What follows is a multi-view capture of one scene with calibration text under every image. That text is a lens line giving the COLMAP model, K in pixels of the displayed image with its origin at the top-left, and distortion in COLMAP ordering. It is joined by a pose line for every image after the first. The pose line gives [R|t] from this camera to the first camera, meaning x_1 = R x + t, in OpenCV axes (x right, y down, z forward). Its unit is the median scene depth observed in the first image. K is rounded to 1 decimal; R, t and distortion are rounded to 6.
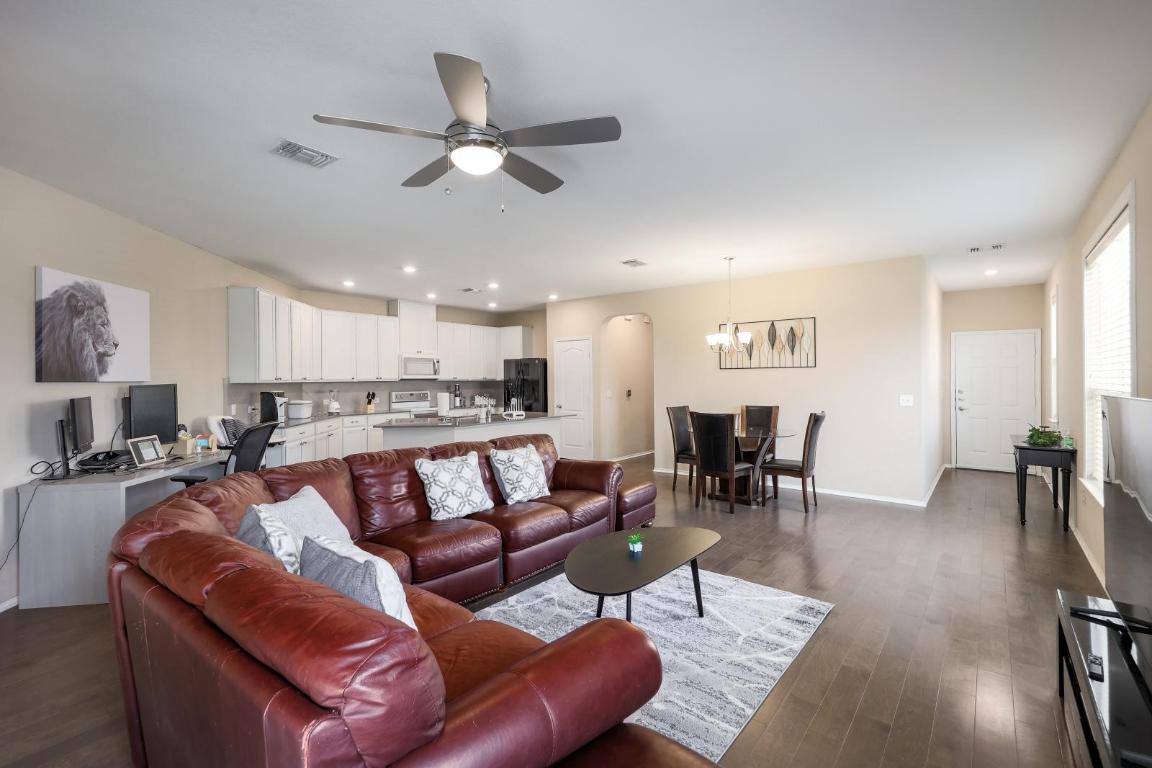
lens RADIAL K [[475.5, 0, 573.3], [0, 475.5, 378.5], [0, 0, 1]] dist [0.019158, 0.000085]
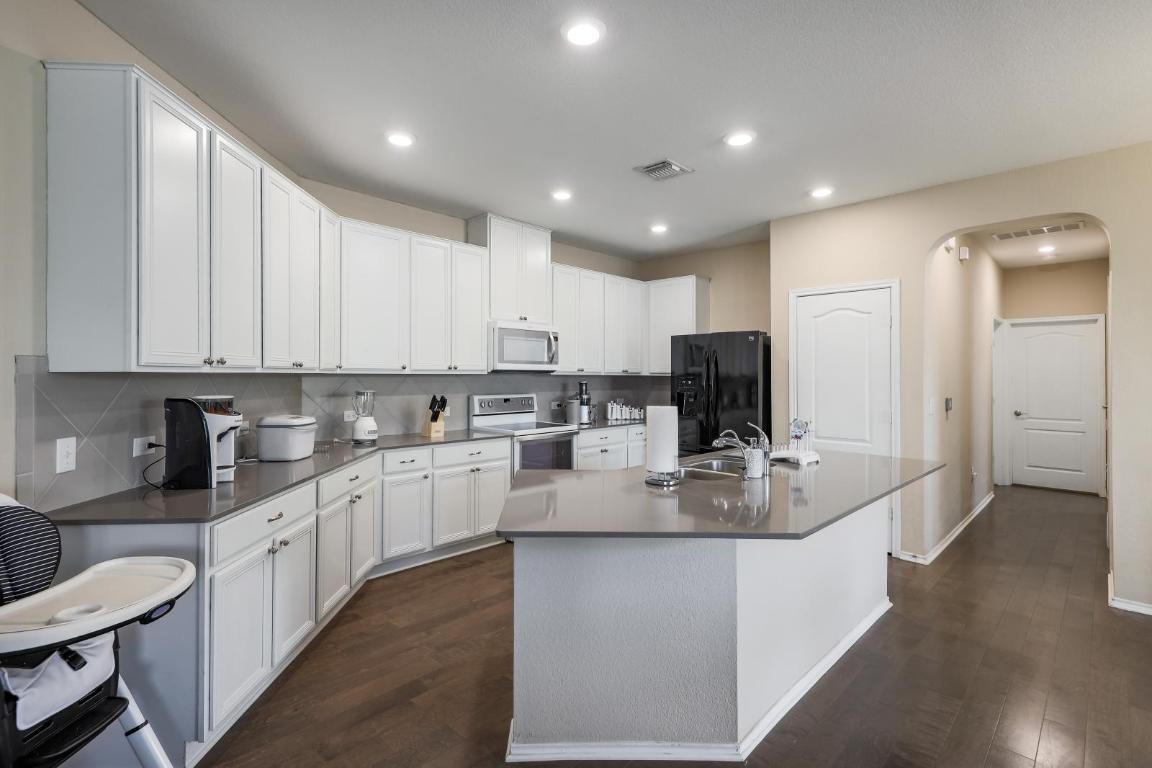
lens RADIAL K [[534.7, 0, 574.9], [0, 534.7, 376.4], [0, 0, 1]] dist [0.011882, -0.000807]
pose [[0.995842, 0.011441, -0.090380, -0.238606], [-0.011241, 0.999933, 0.002720, 0.005581], [0.090405, -0.001693, 0.995904, 0.474980]]
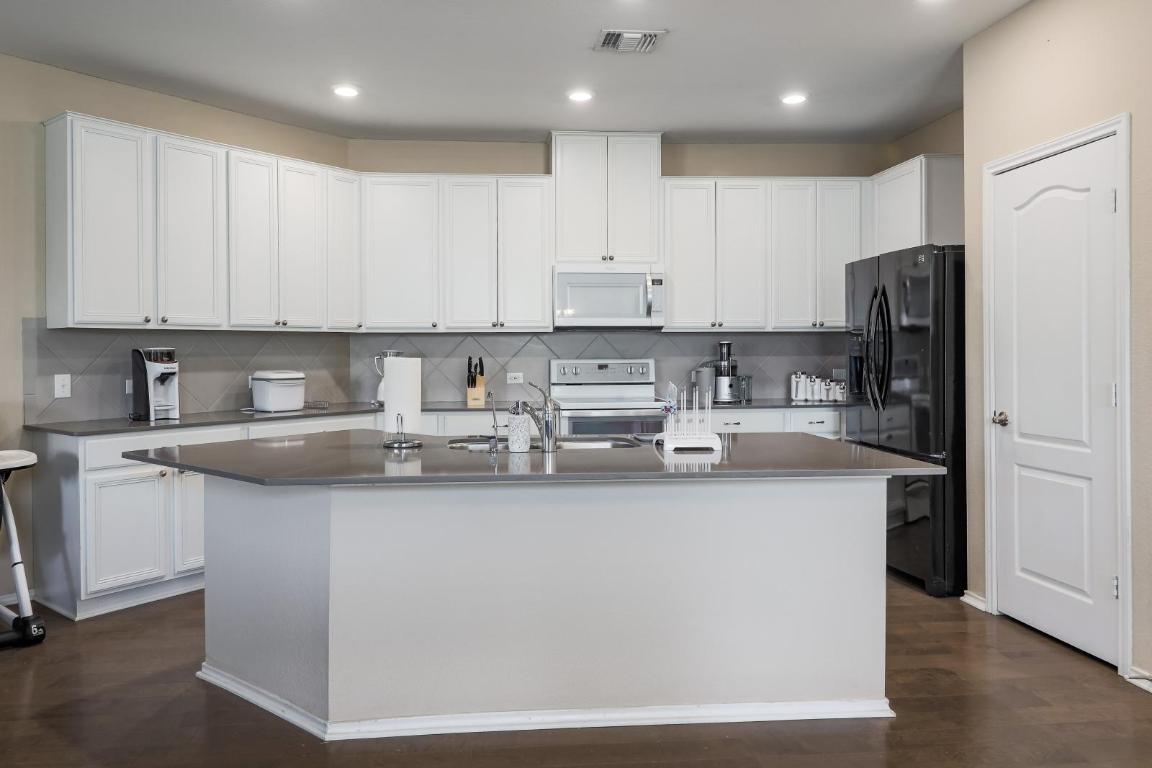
lens RADIAL K [[796.6, 0, 548.7], [0, 796.6, 336.2], [0, 0, 1]] dist [0.016198, 0.009566]
pose [[0.696393, -0.010820, -0.717579, 0.125930], [0.001020, 0.999900, -0.014087, 0.020079], [0.717660, 0.009078, 0.696334, 0.564379]]
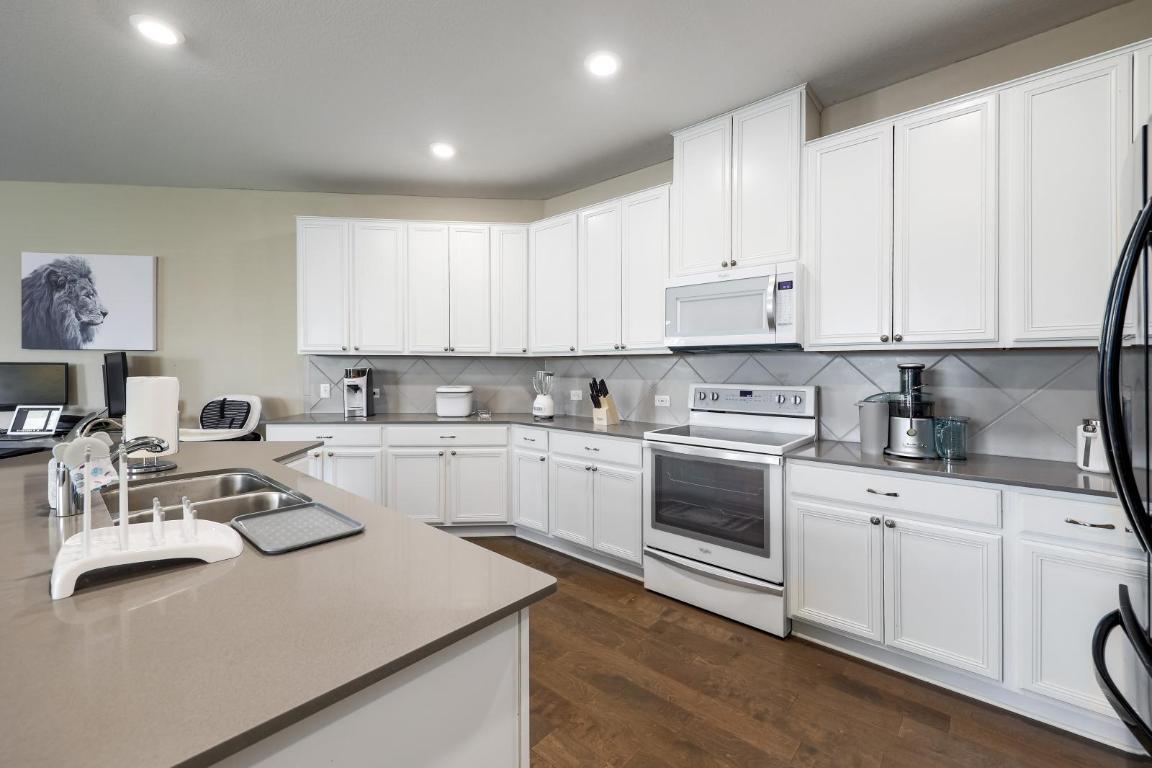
lens RADIAL K [[457.3, 0, 571.8], [0, 457.3, 374.6], [0, 0, 1]] dist [0.003081, 0.000318]
pose [[-0.039380, 0.015462, -0.999105, -0.004980], [-0.007476, 0.999848, 0.015768, 0.018042], [0.999196, 0.008090, -0.039258, 1.003320]]
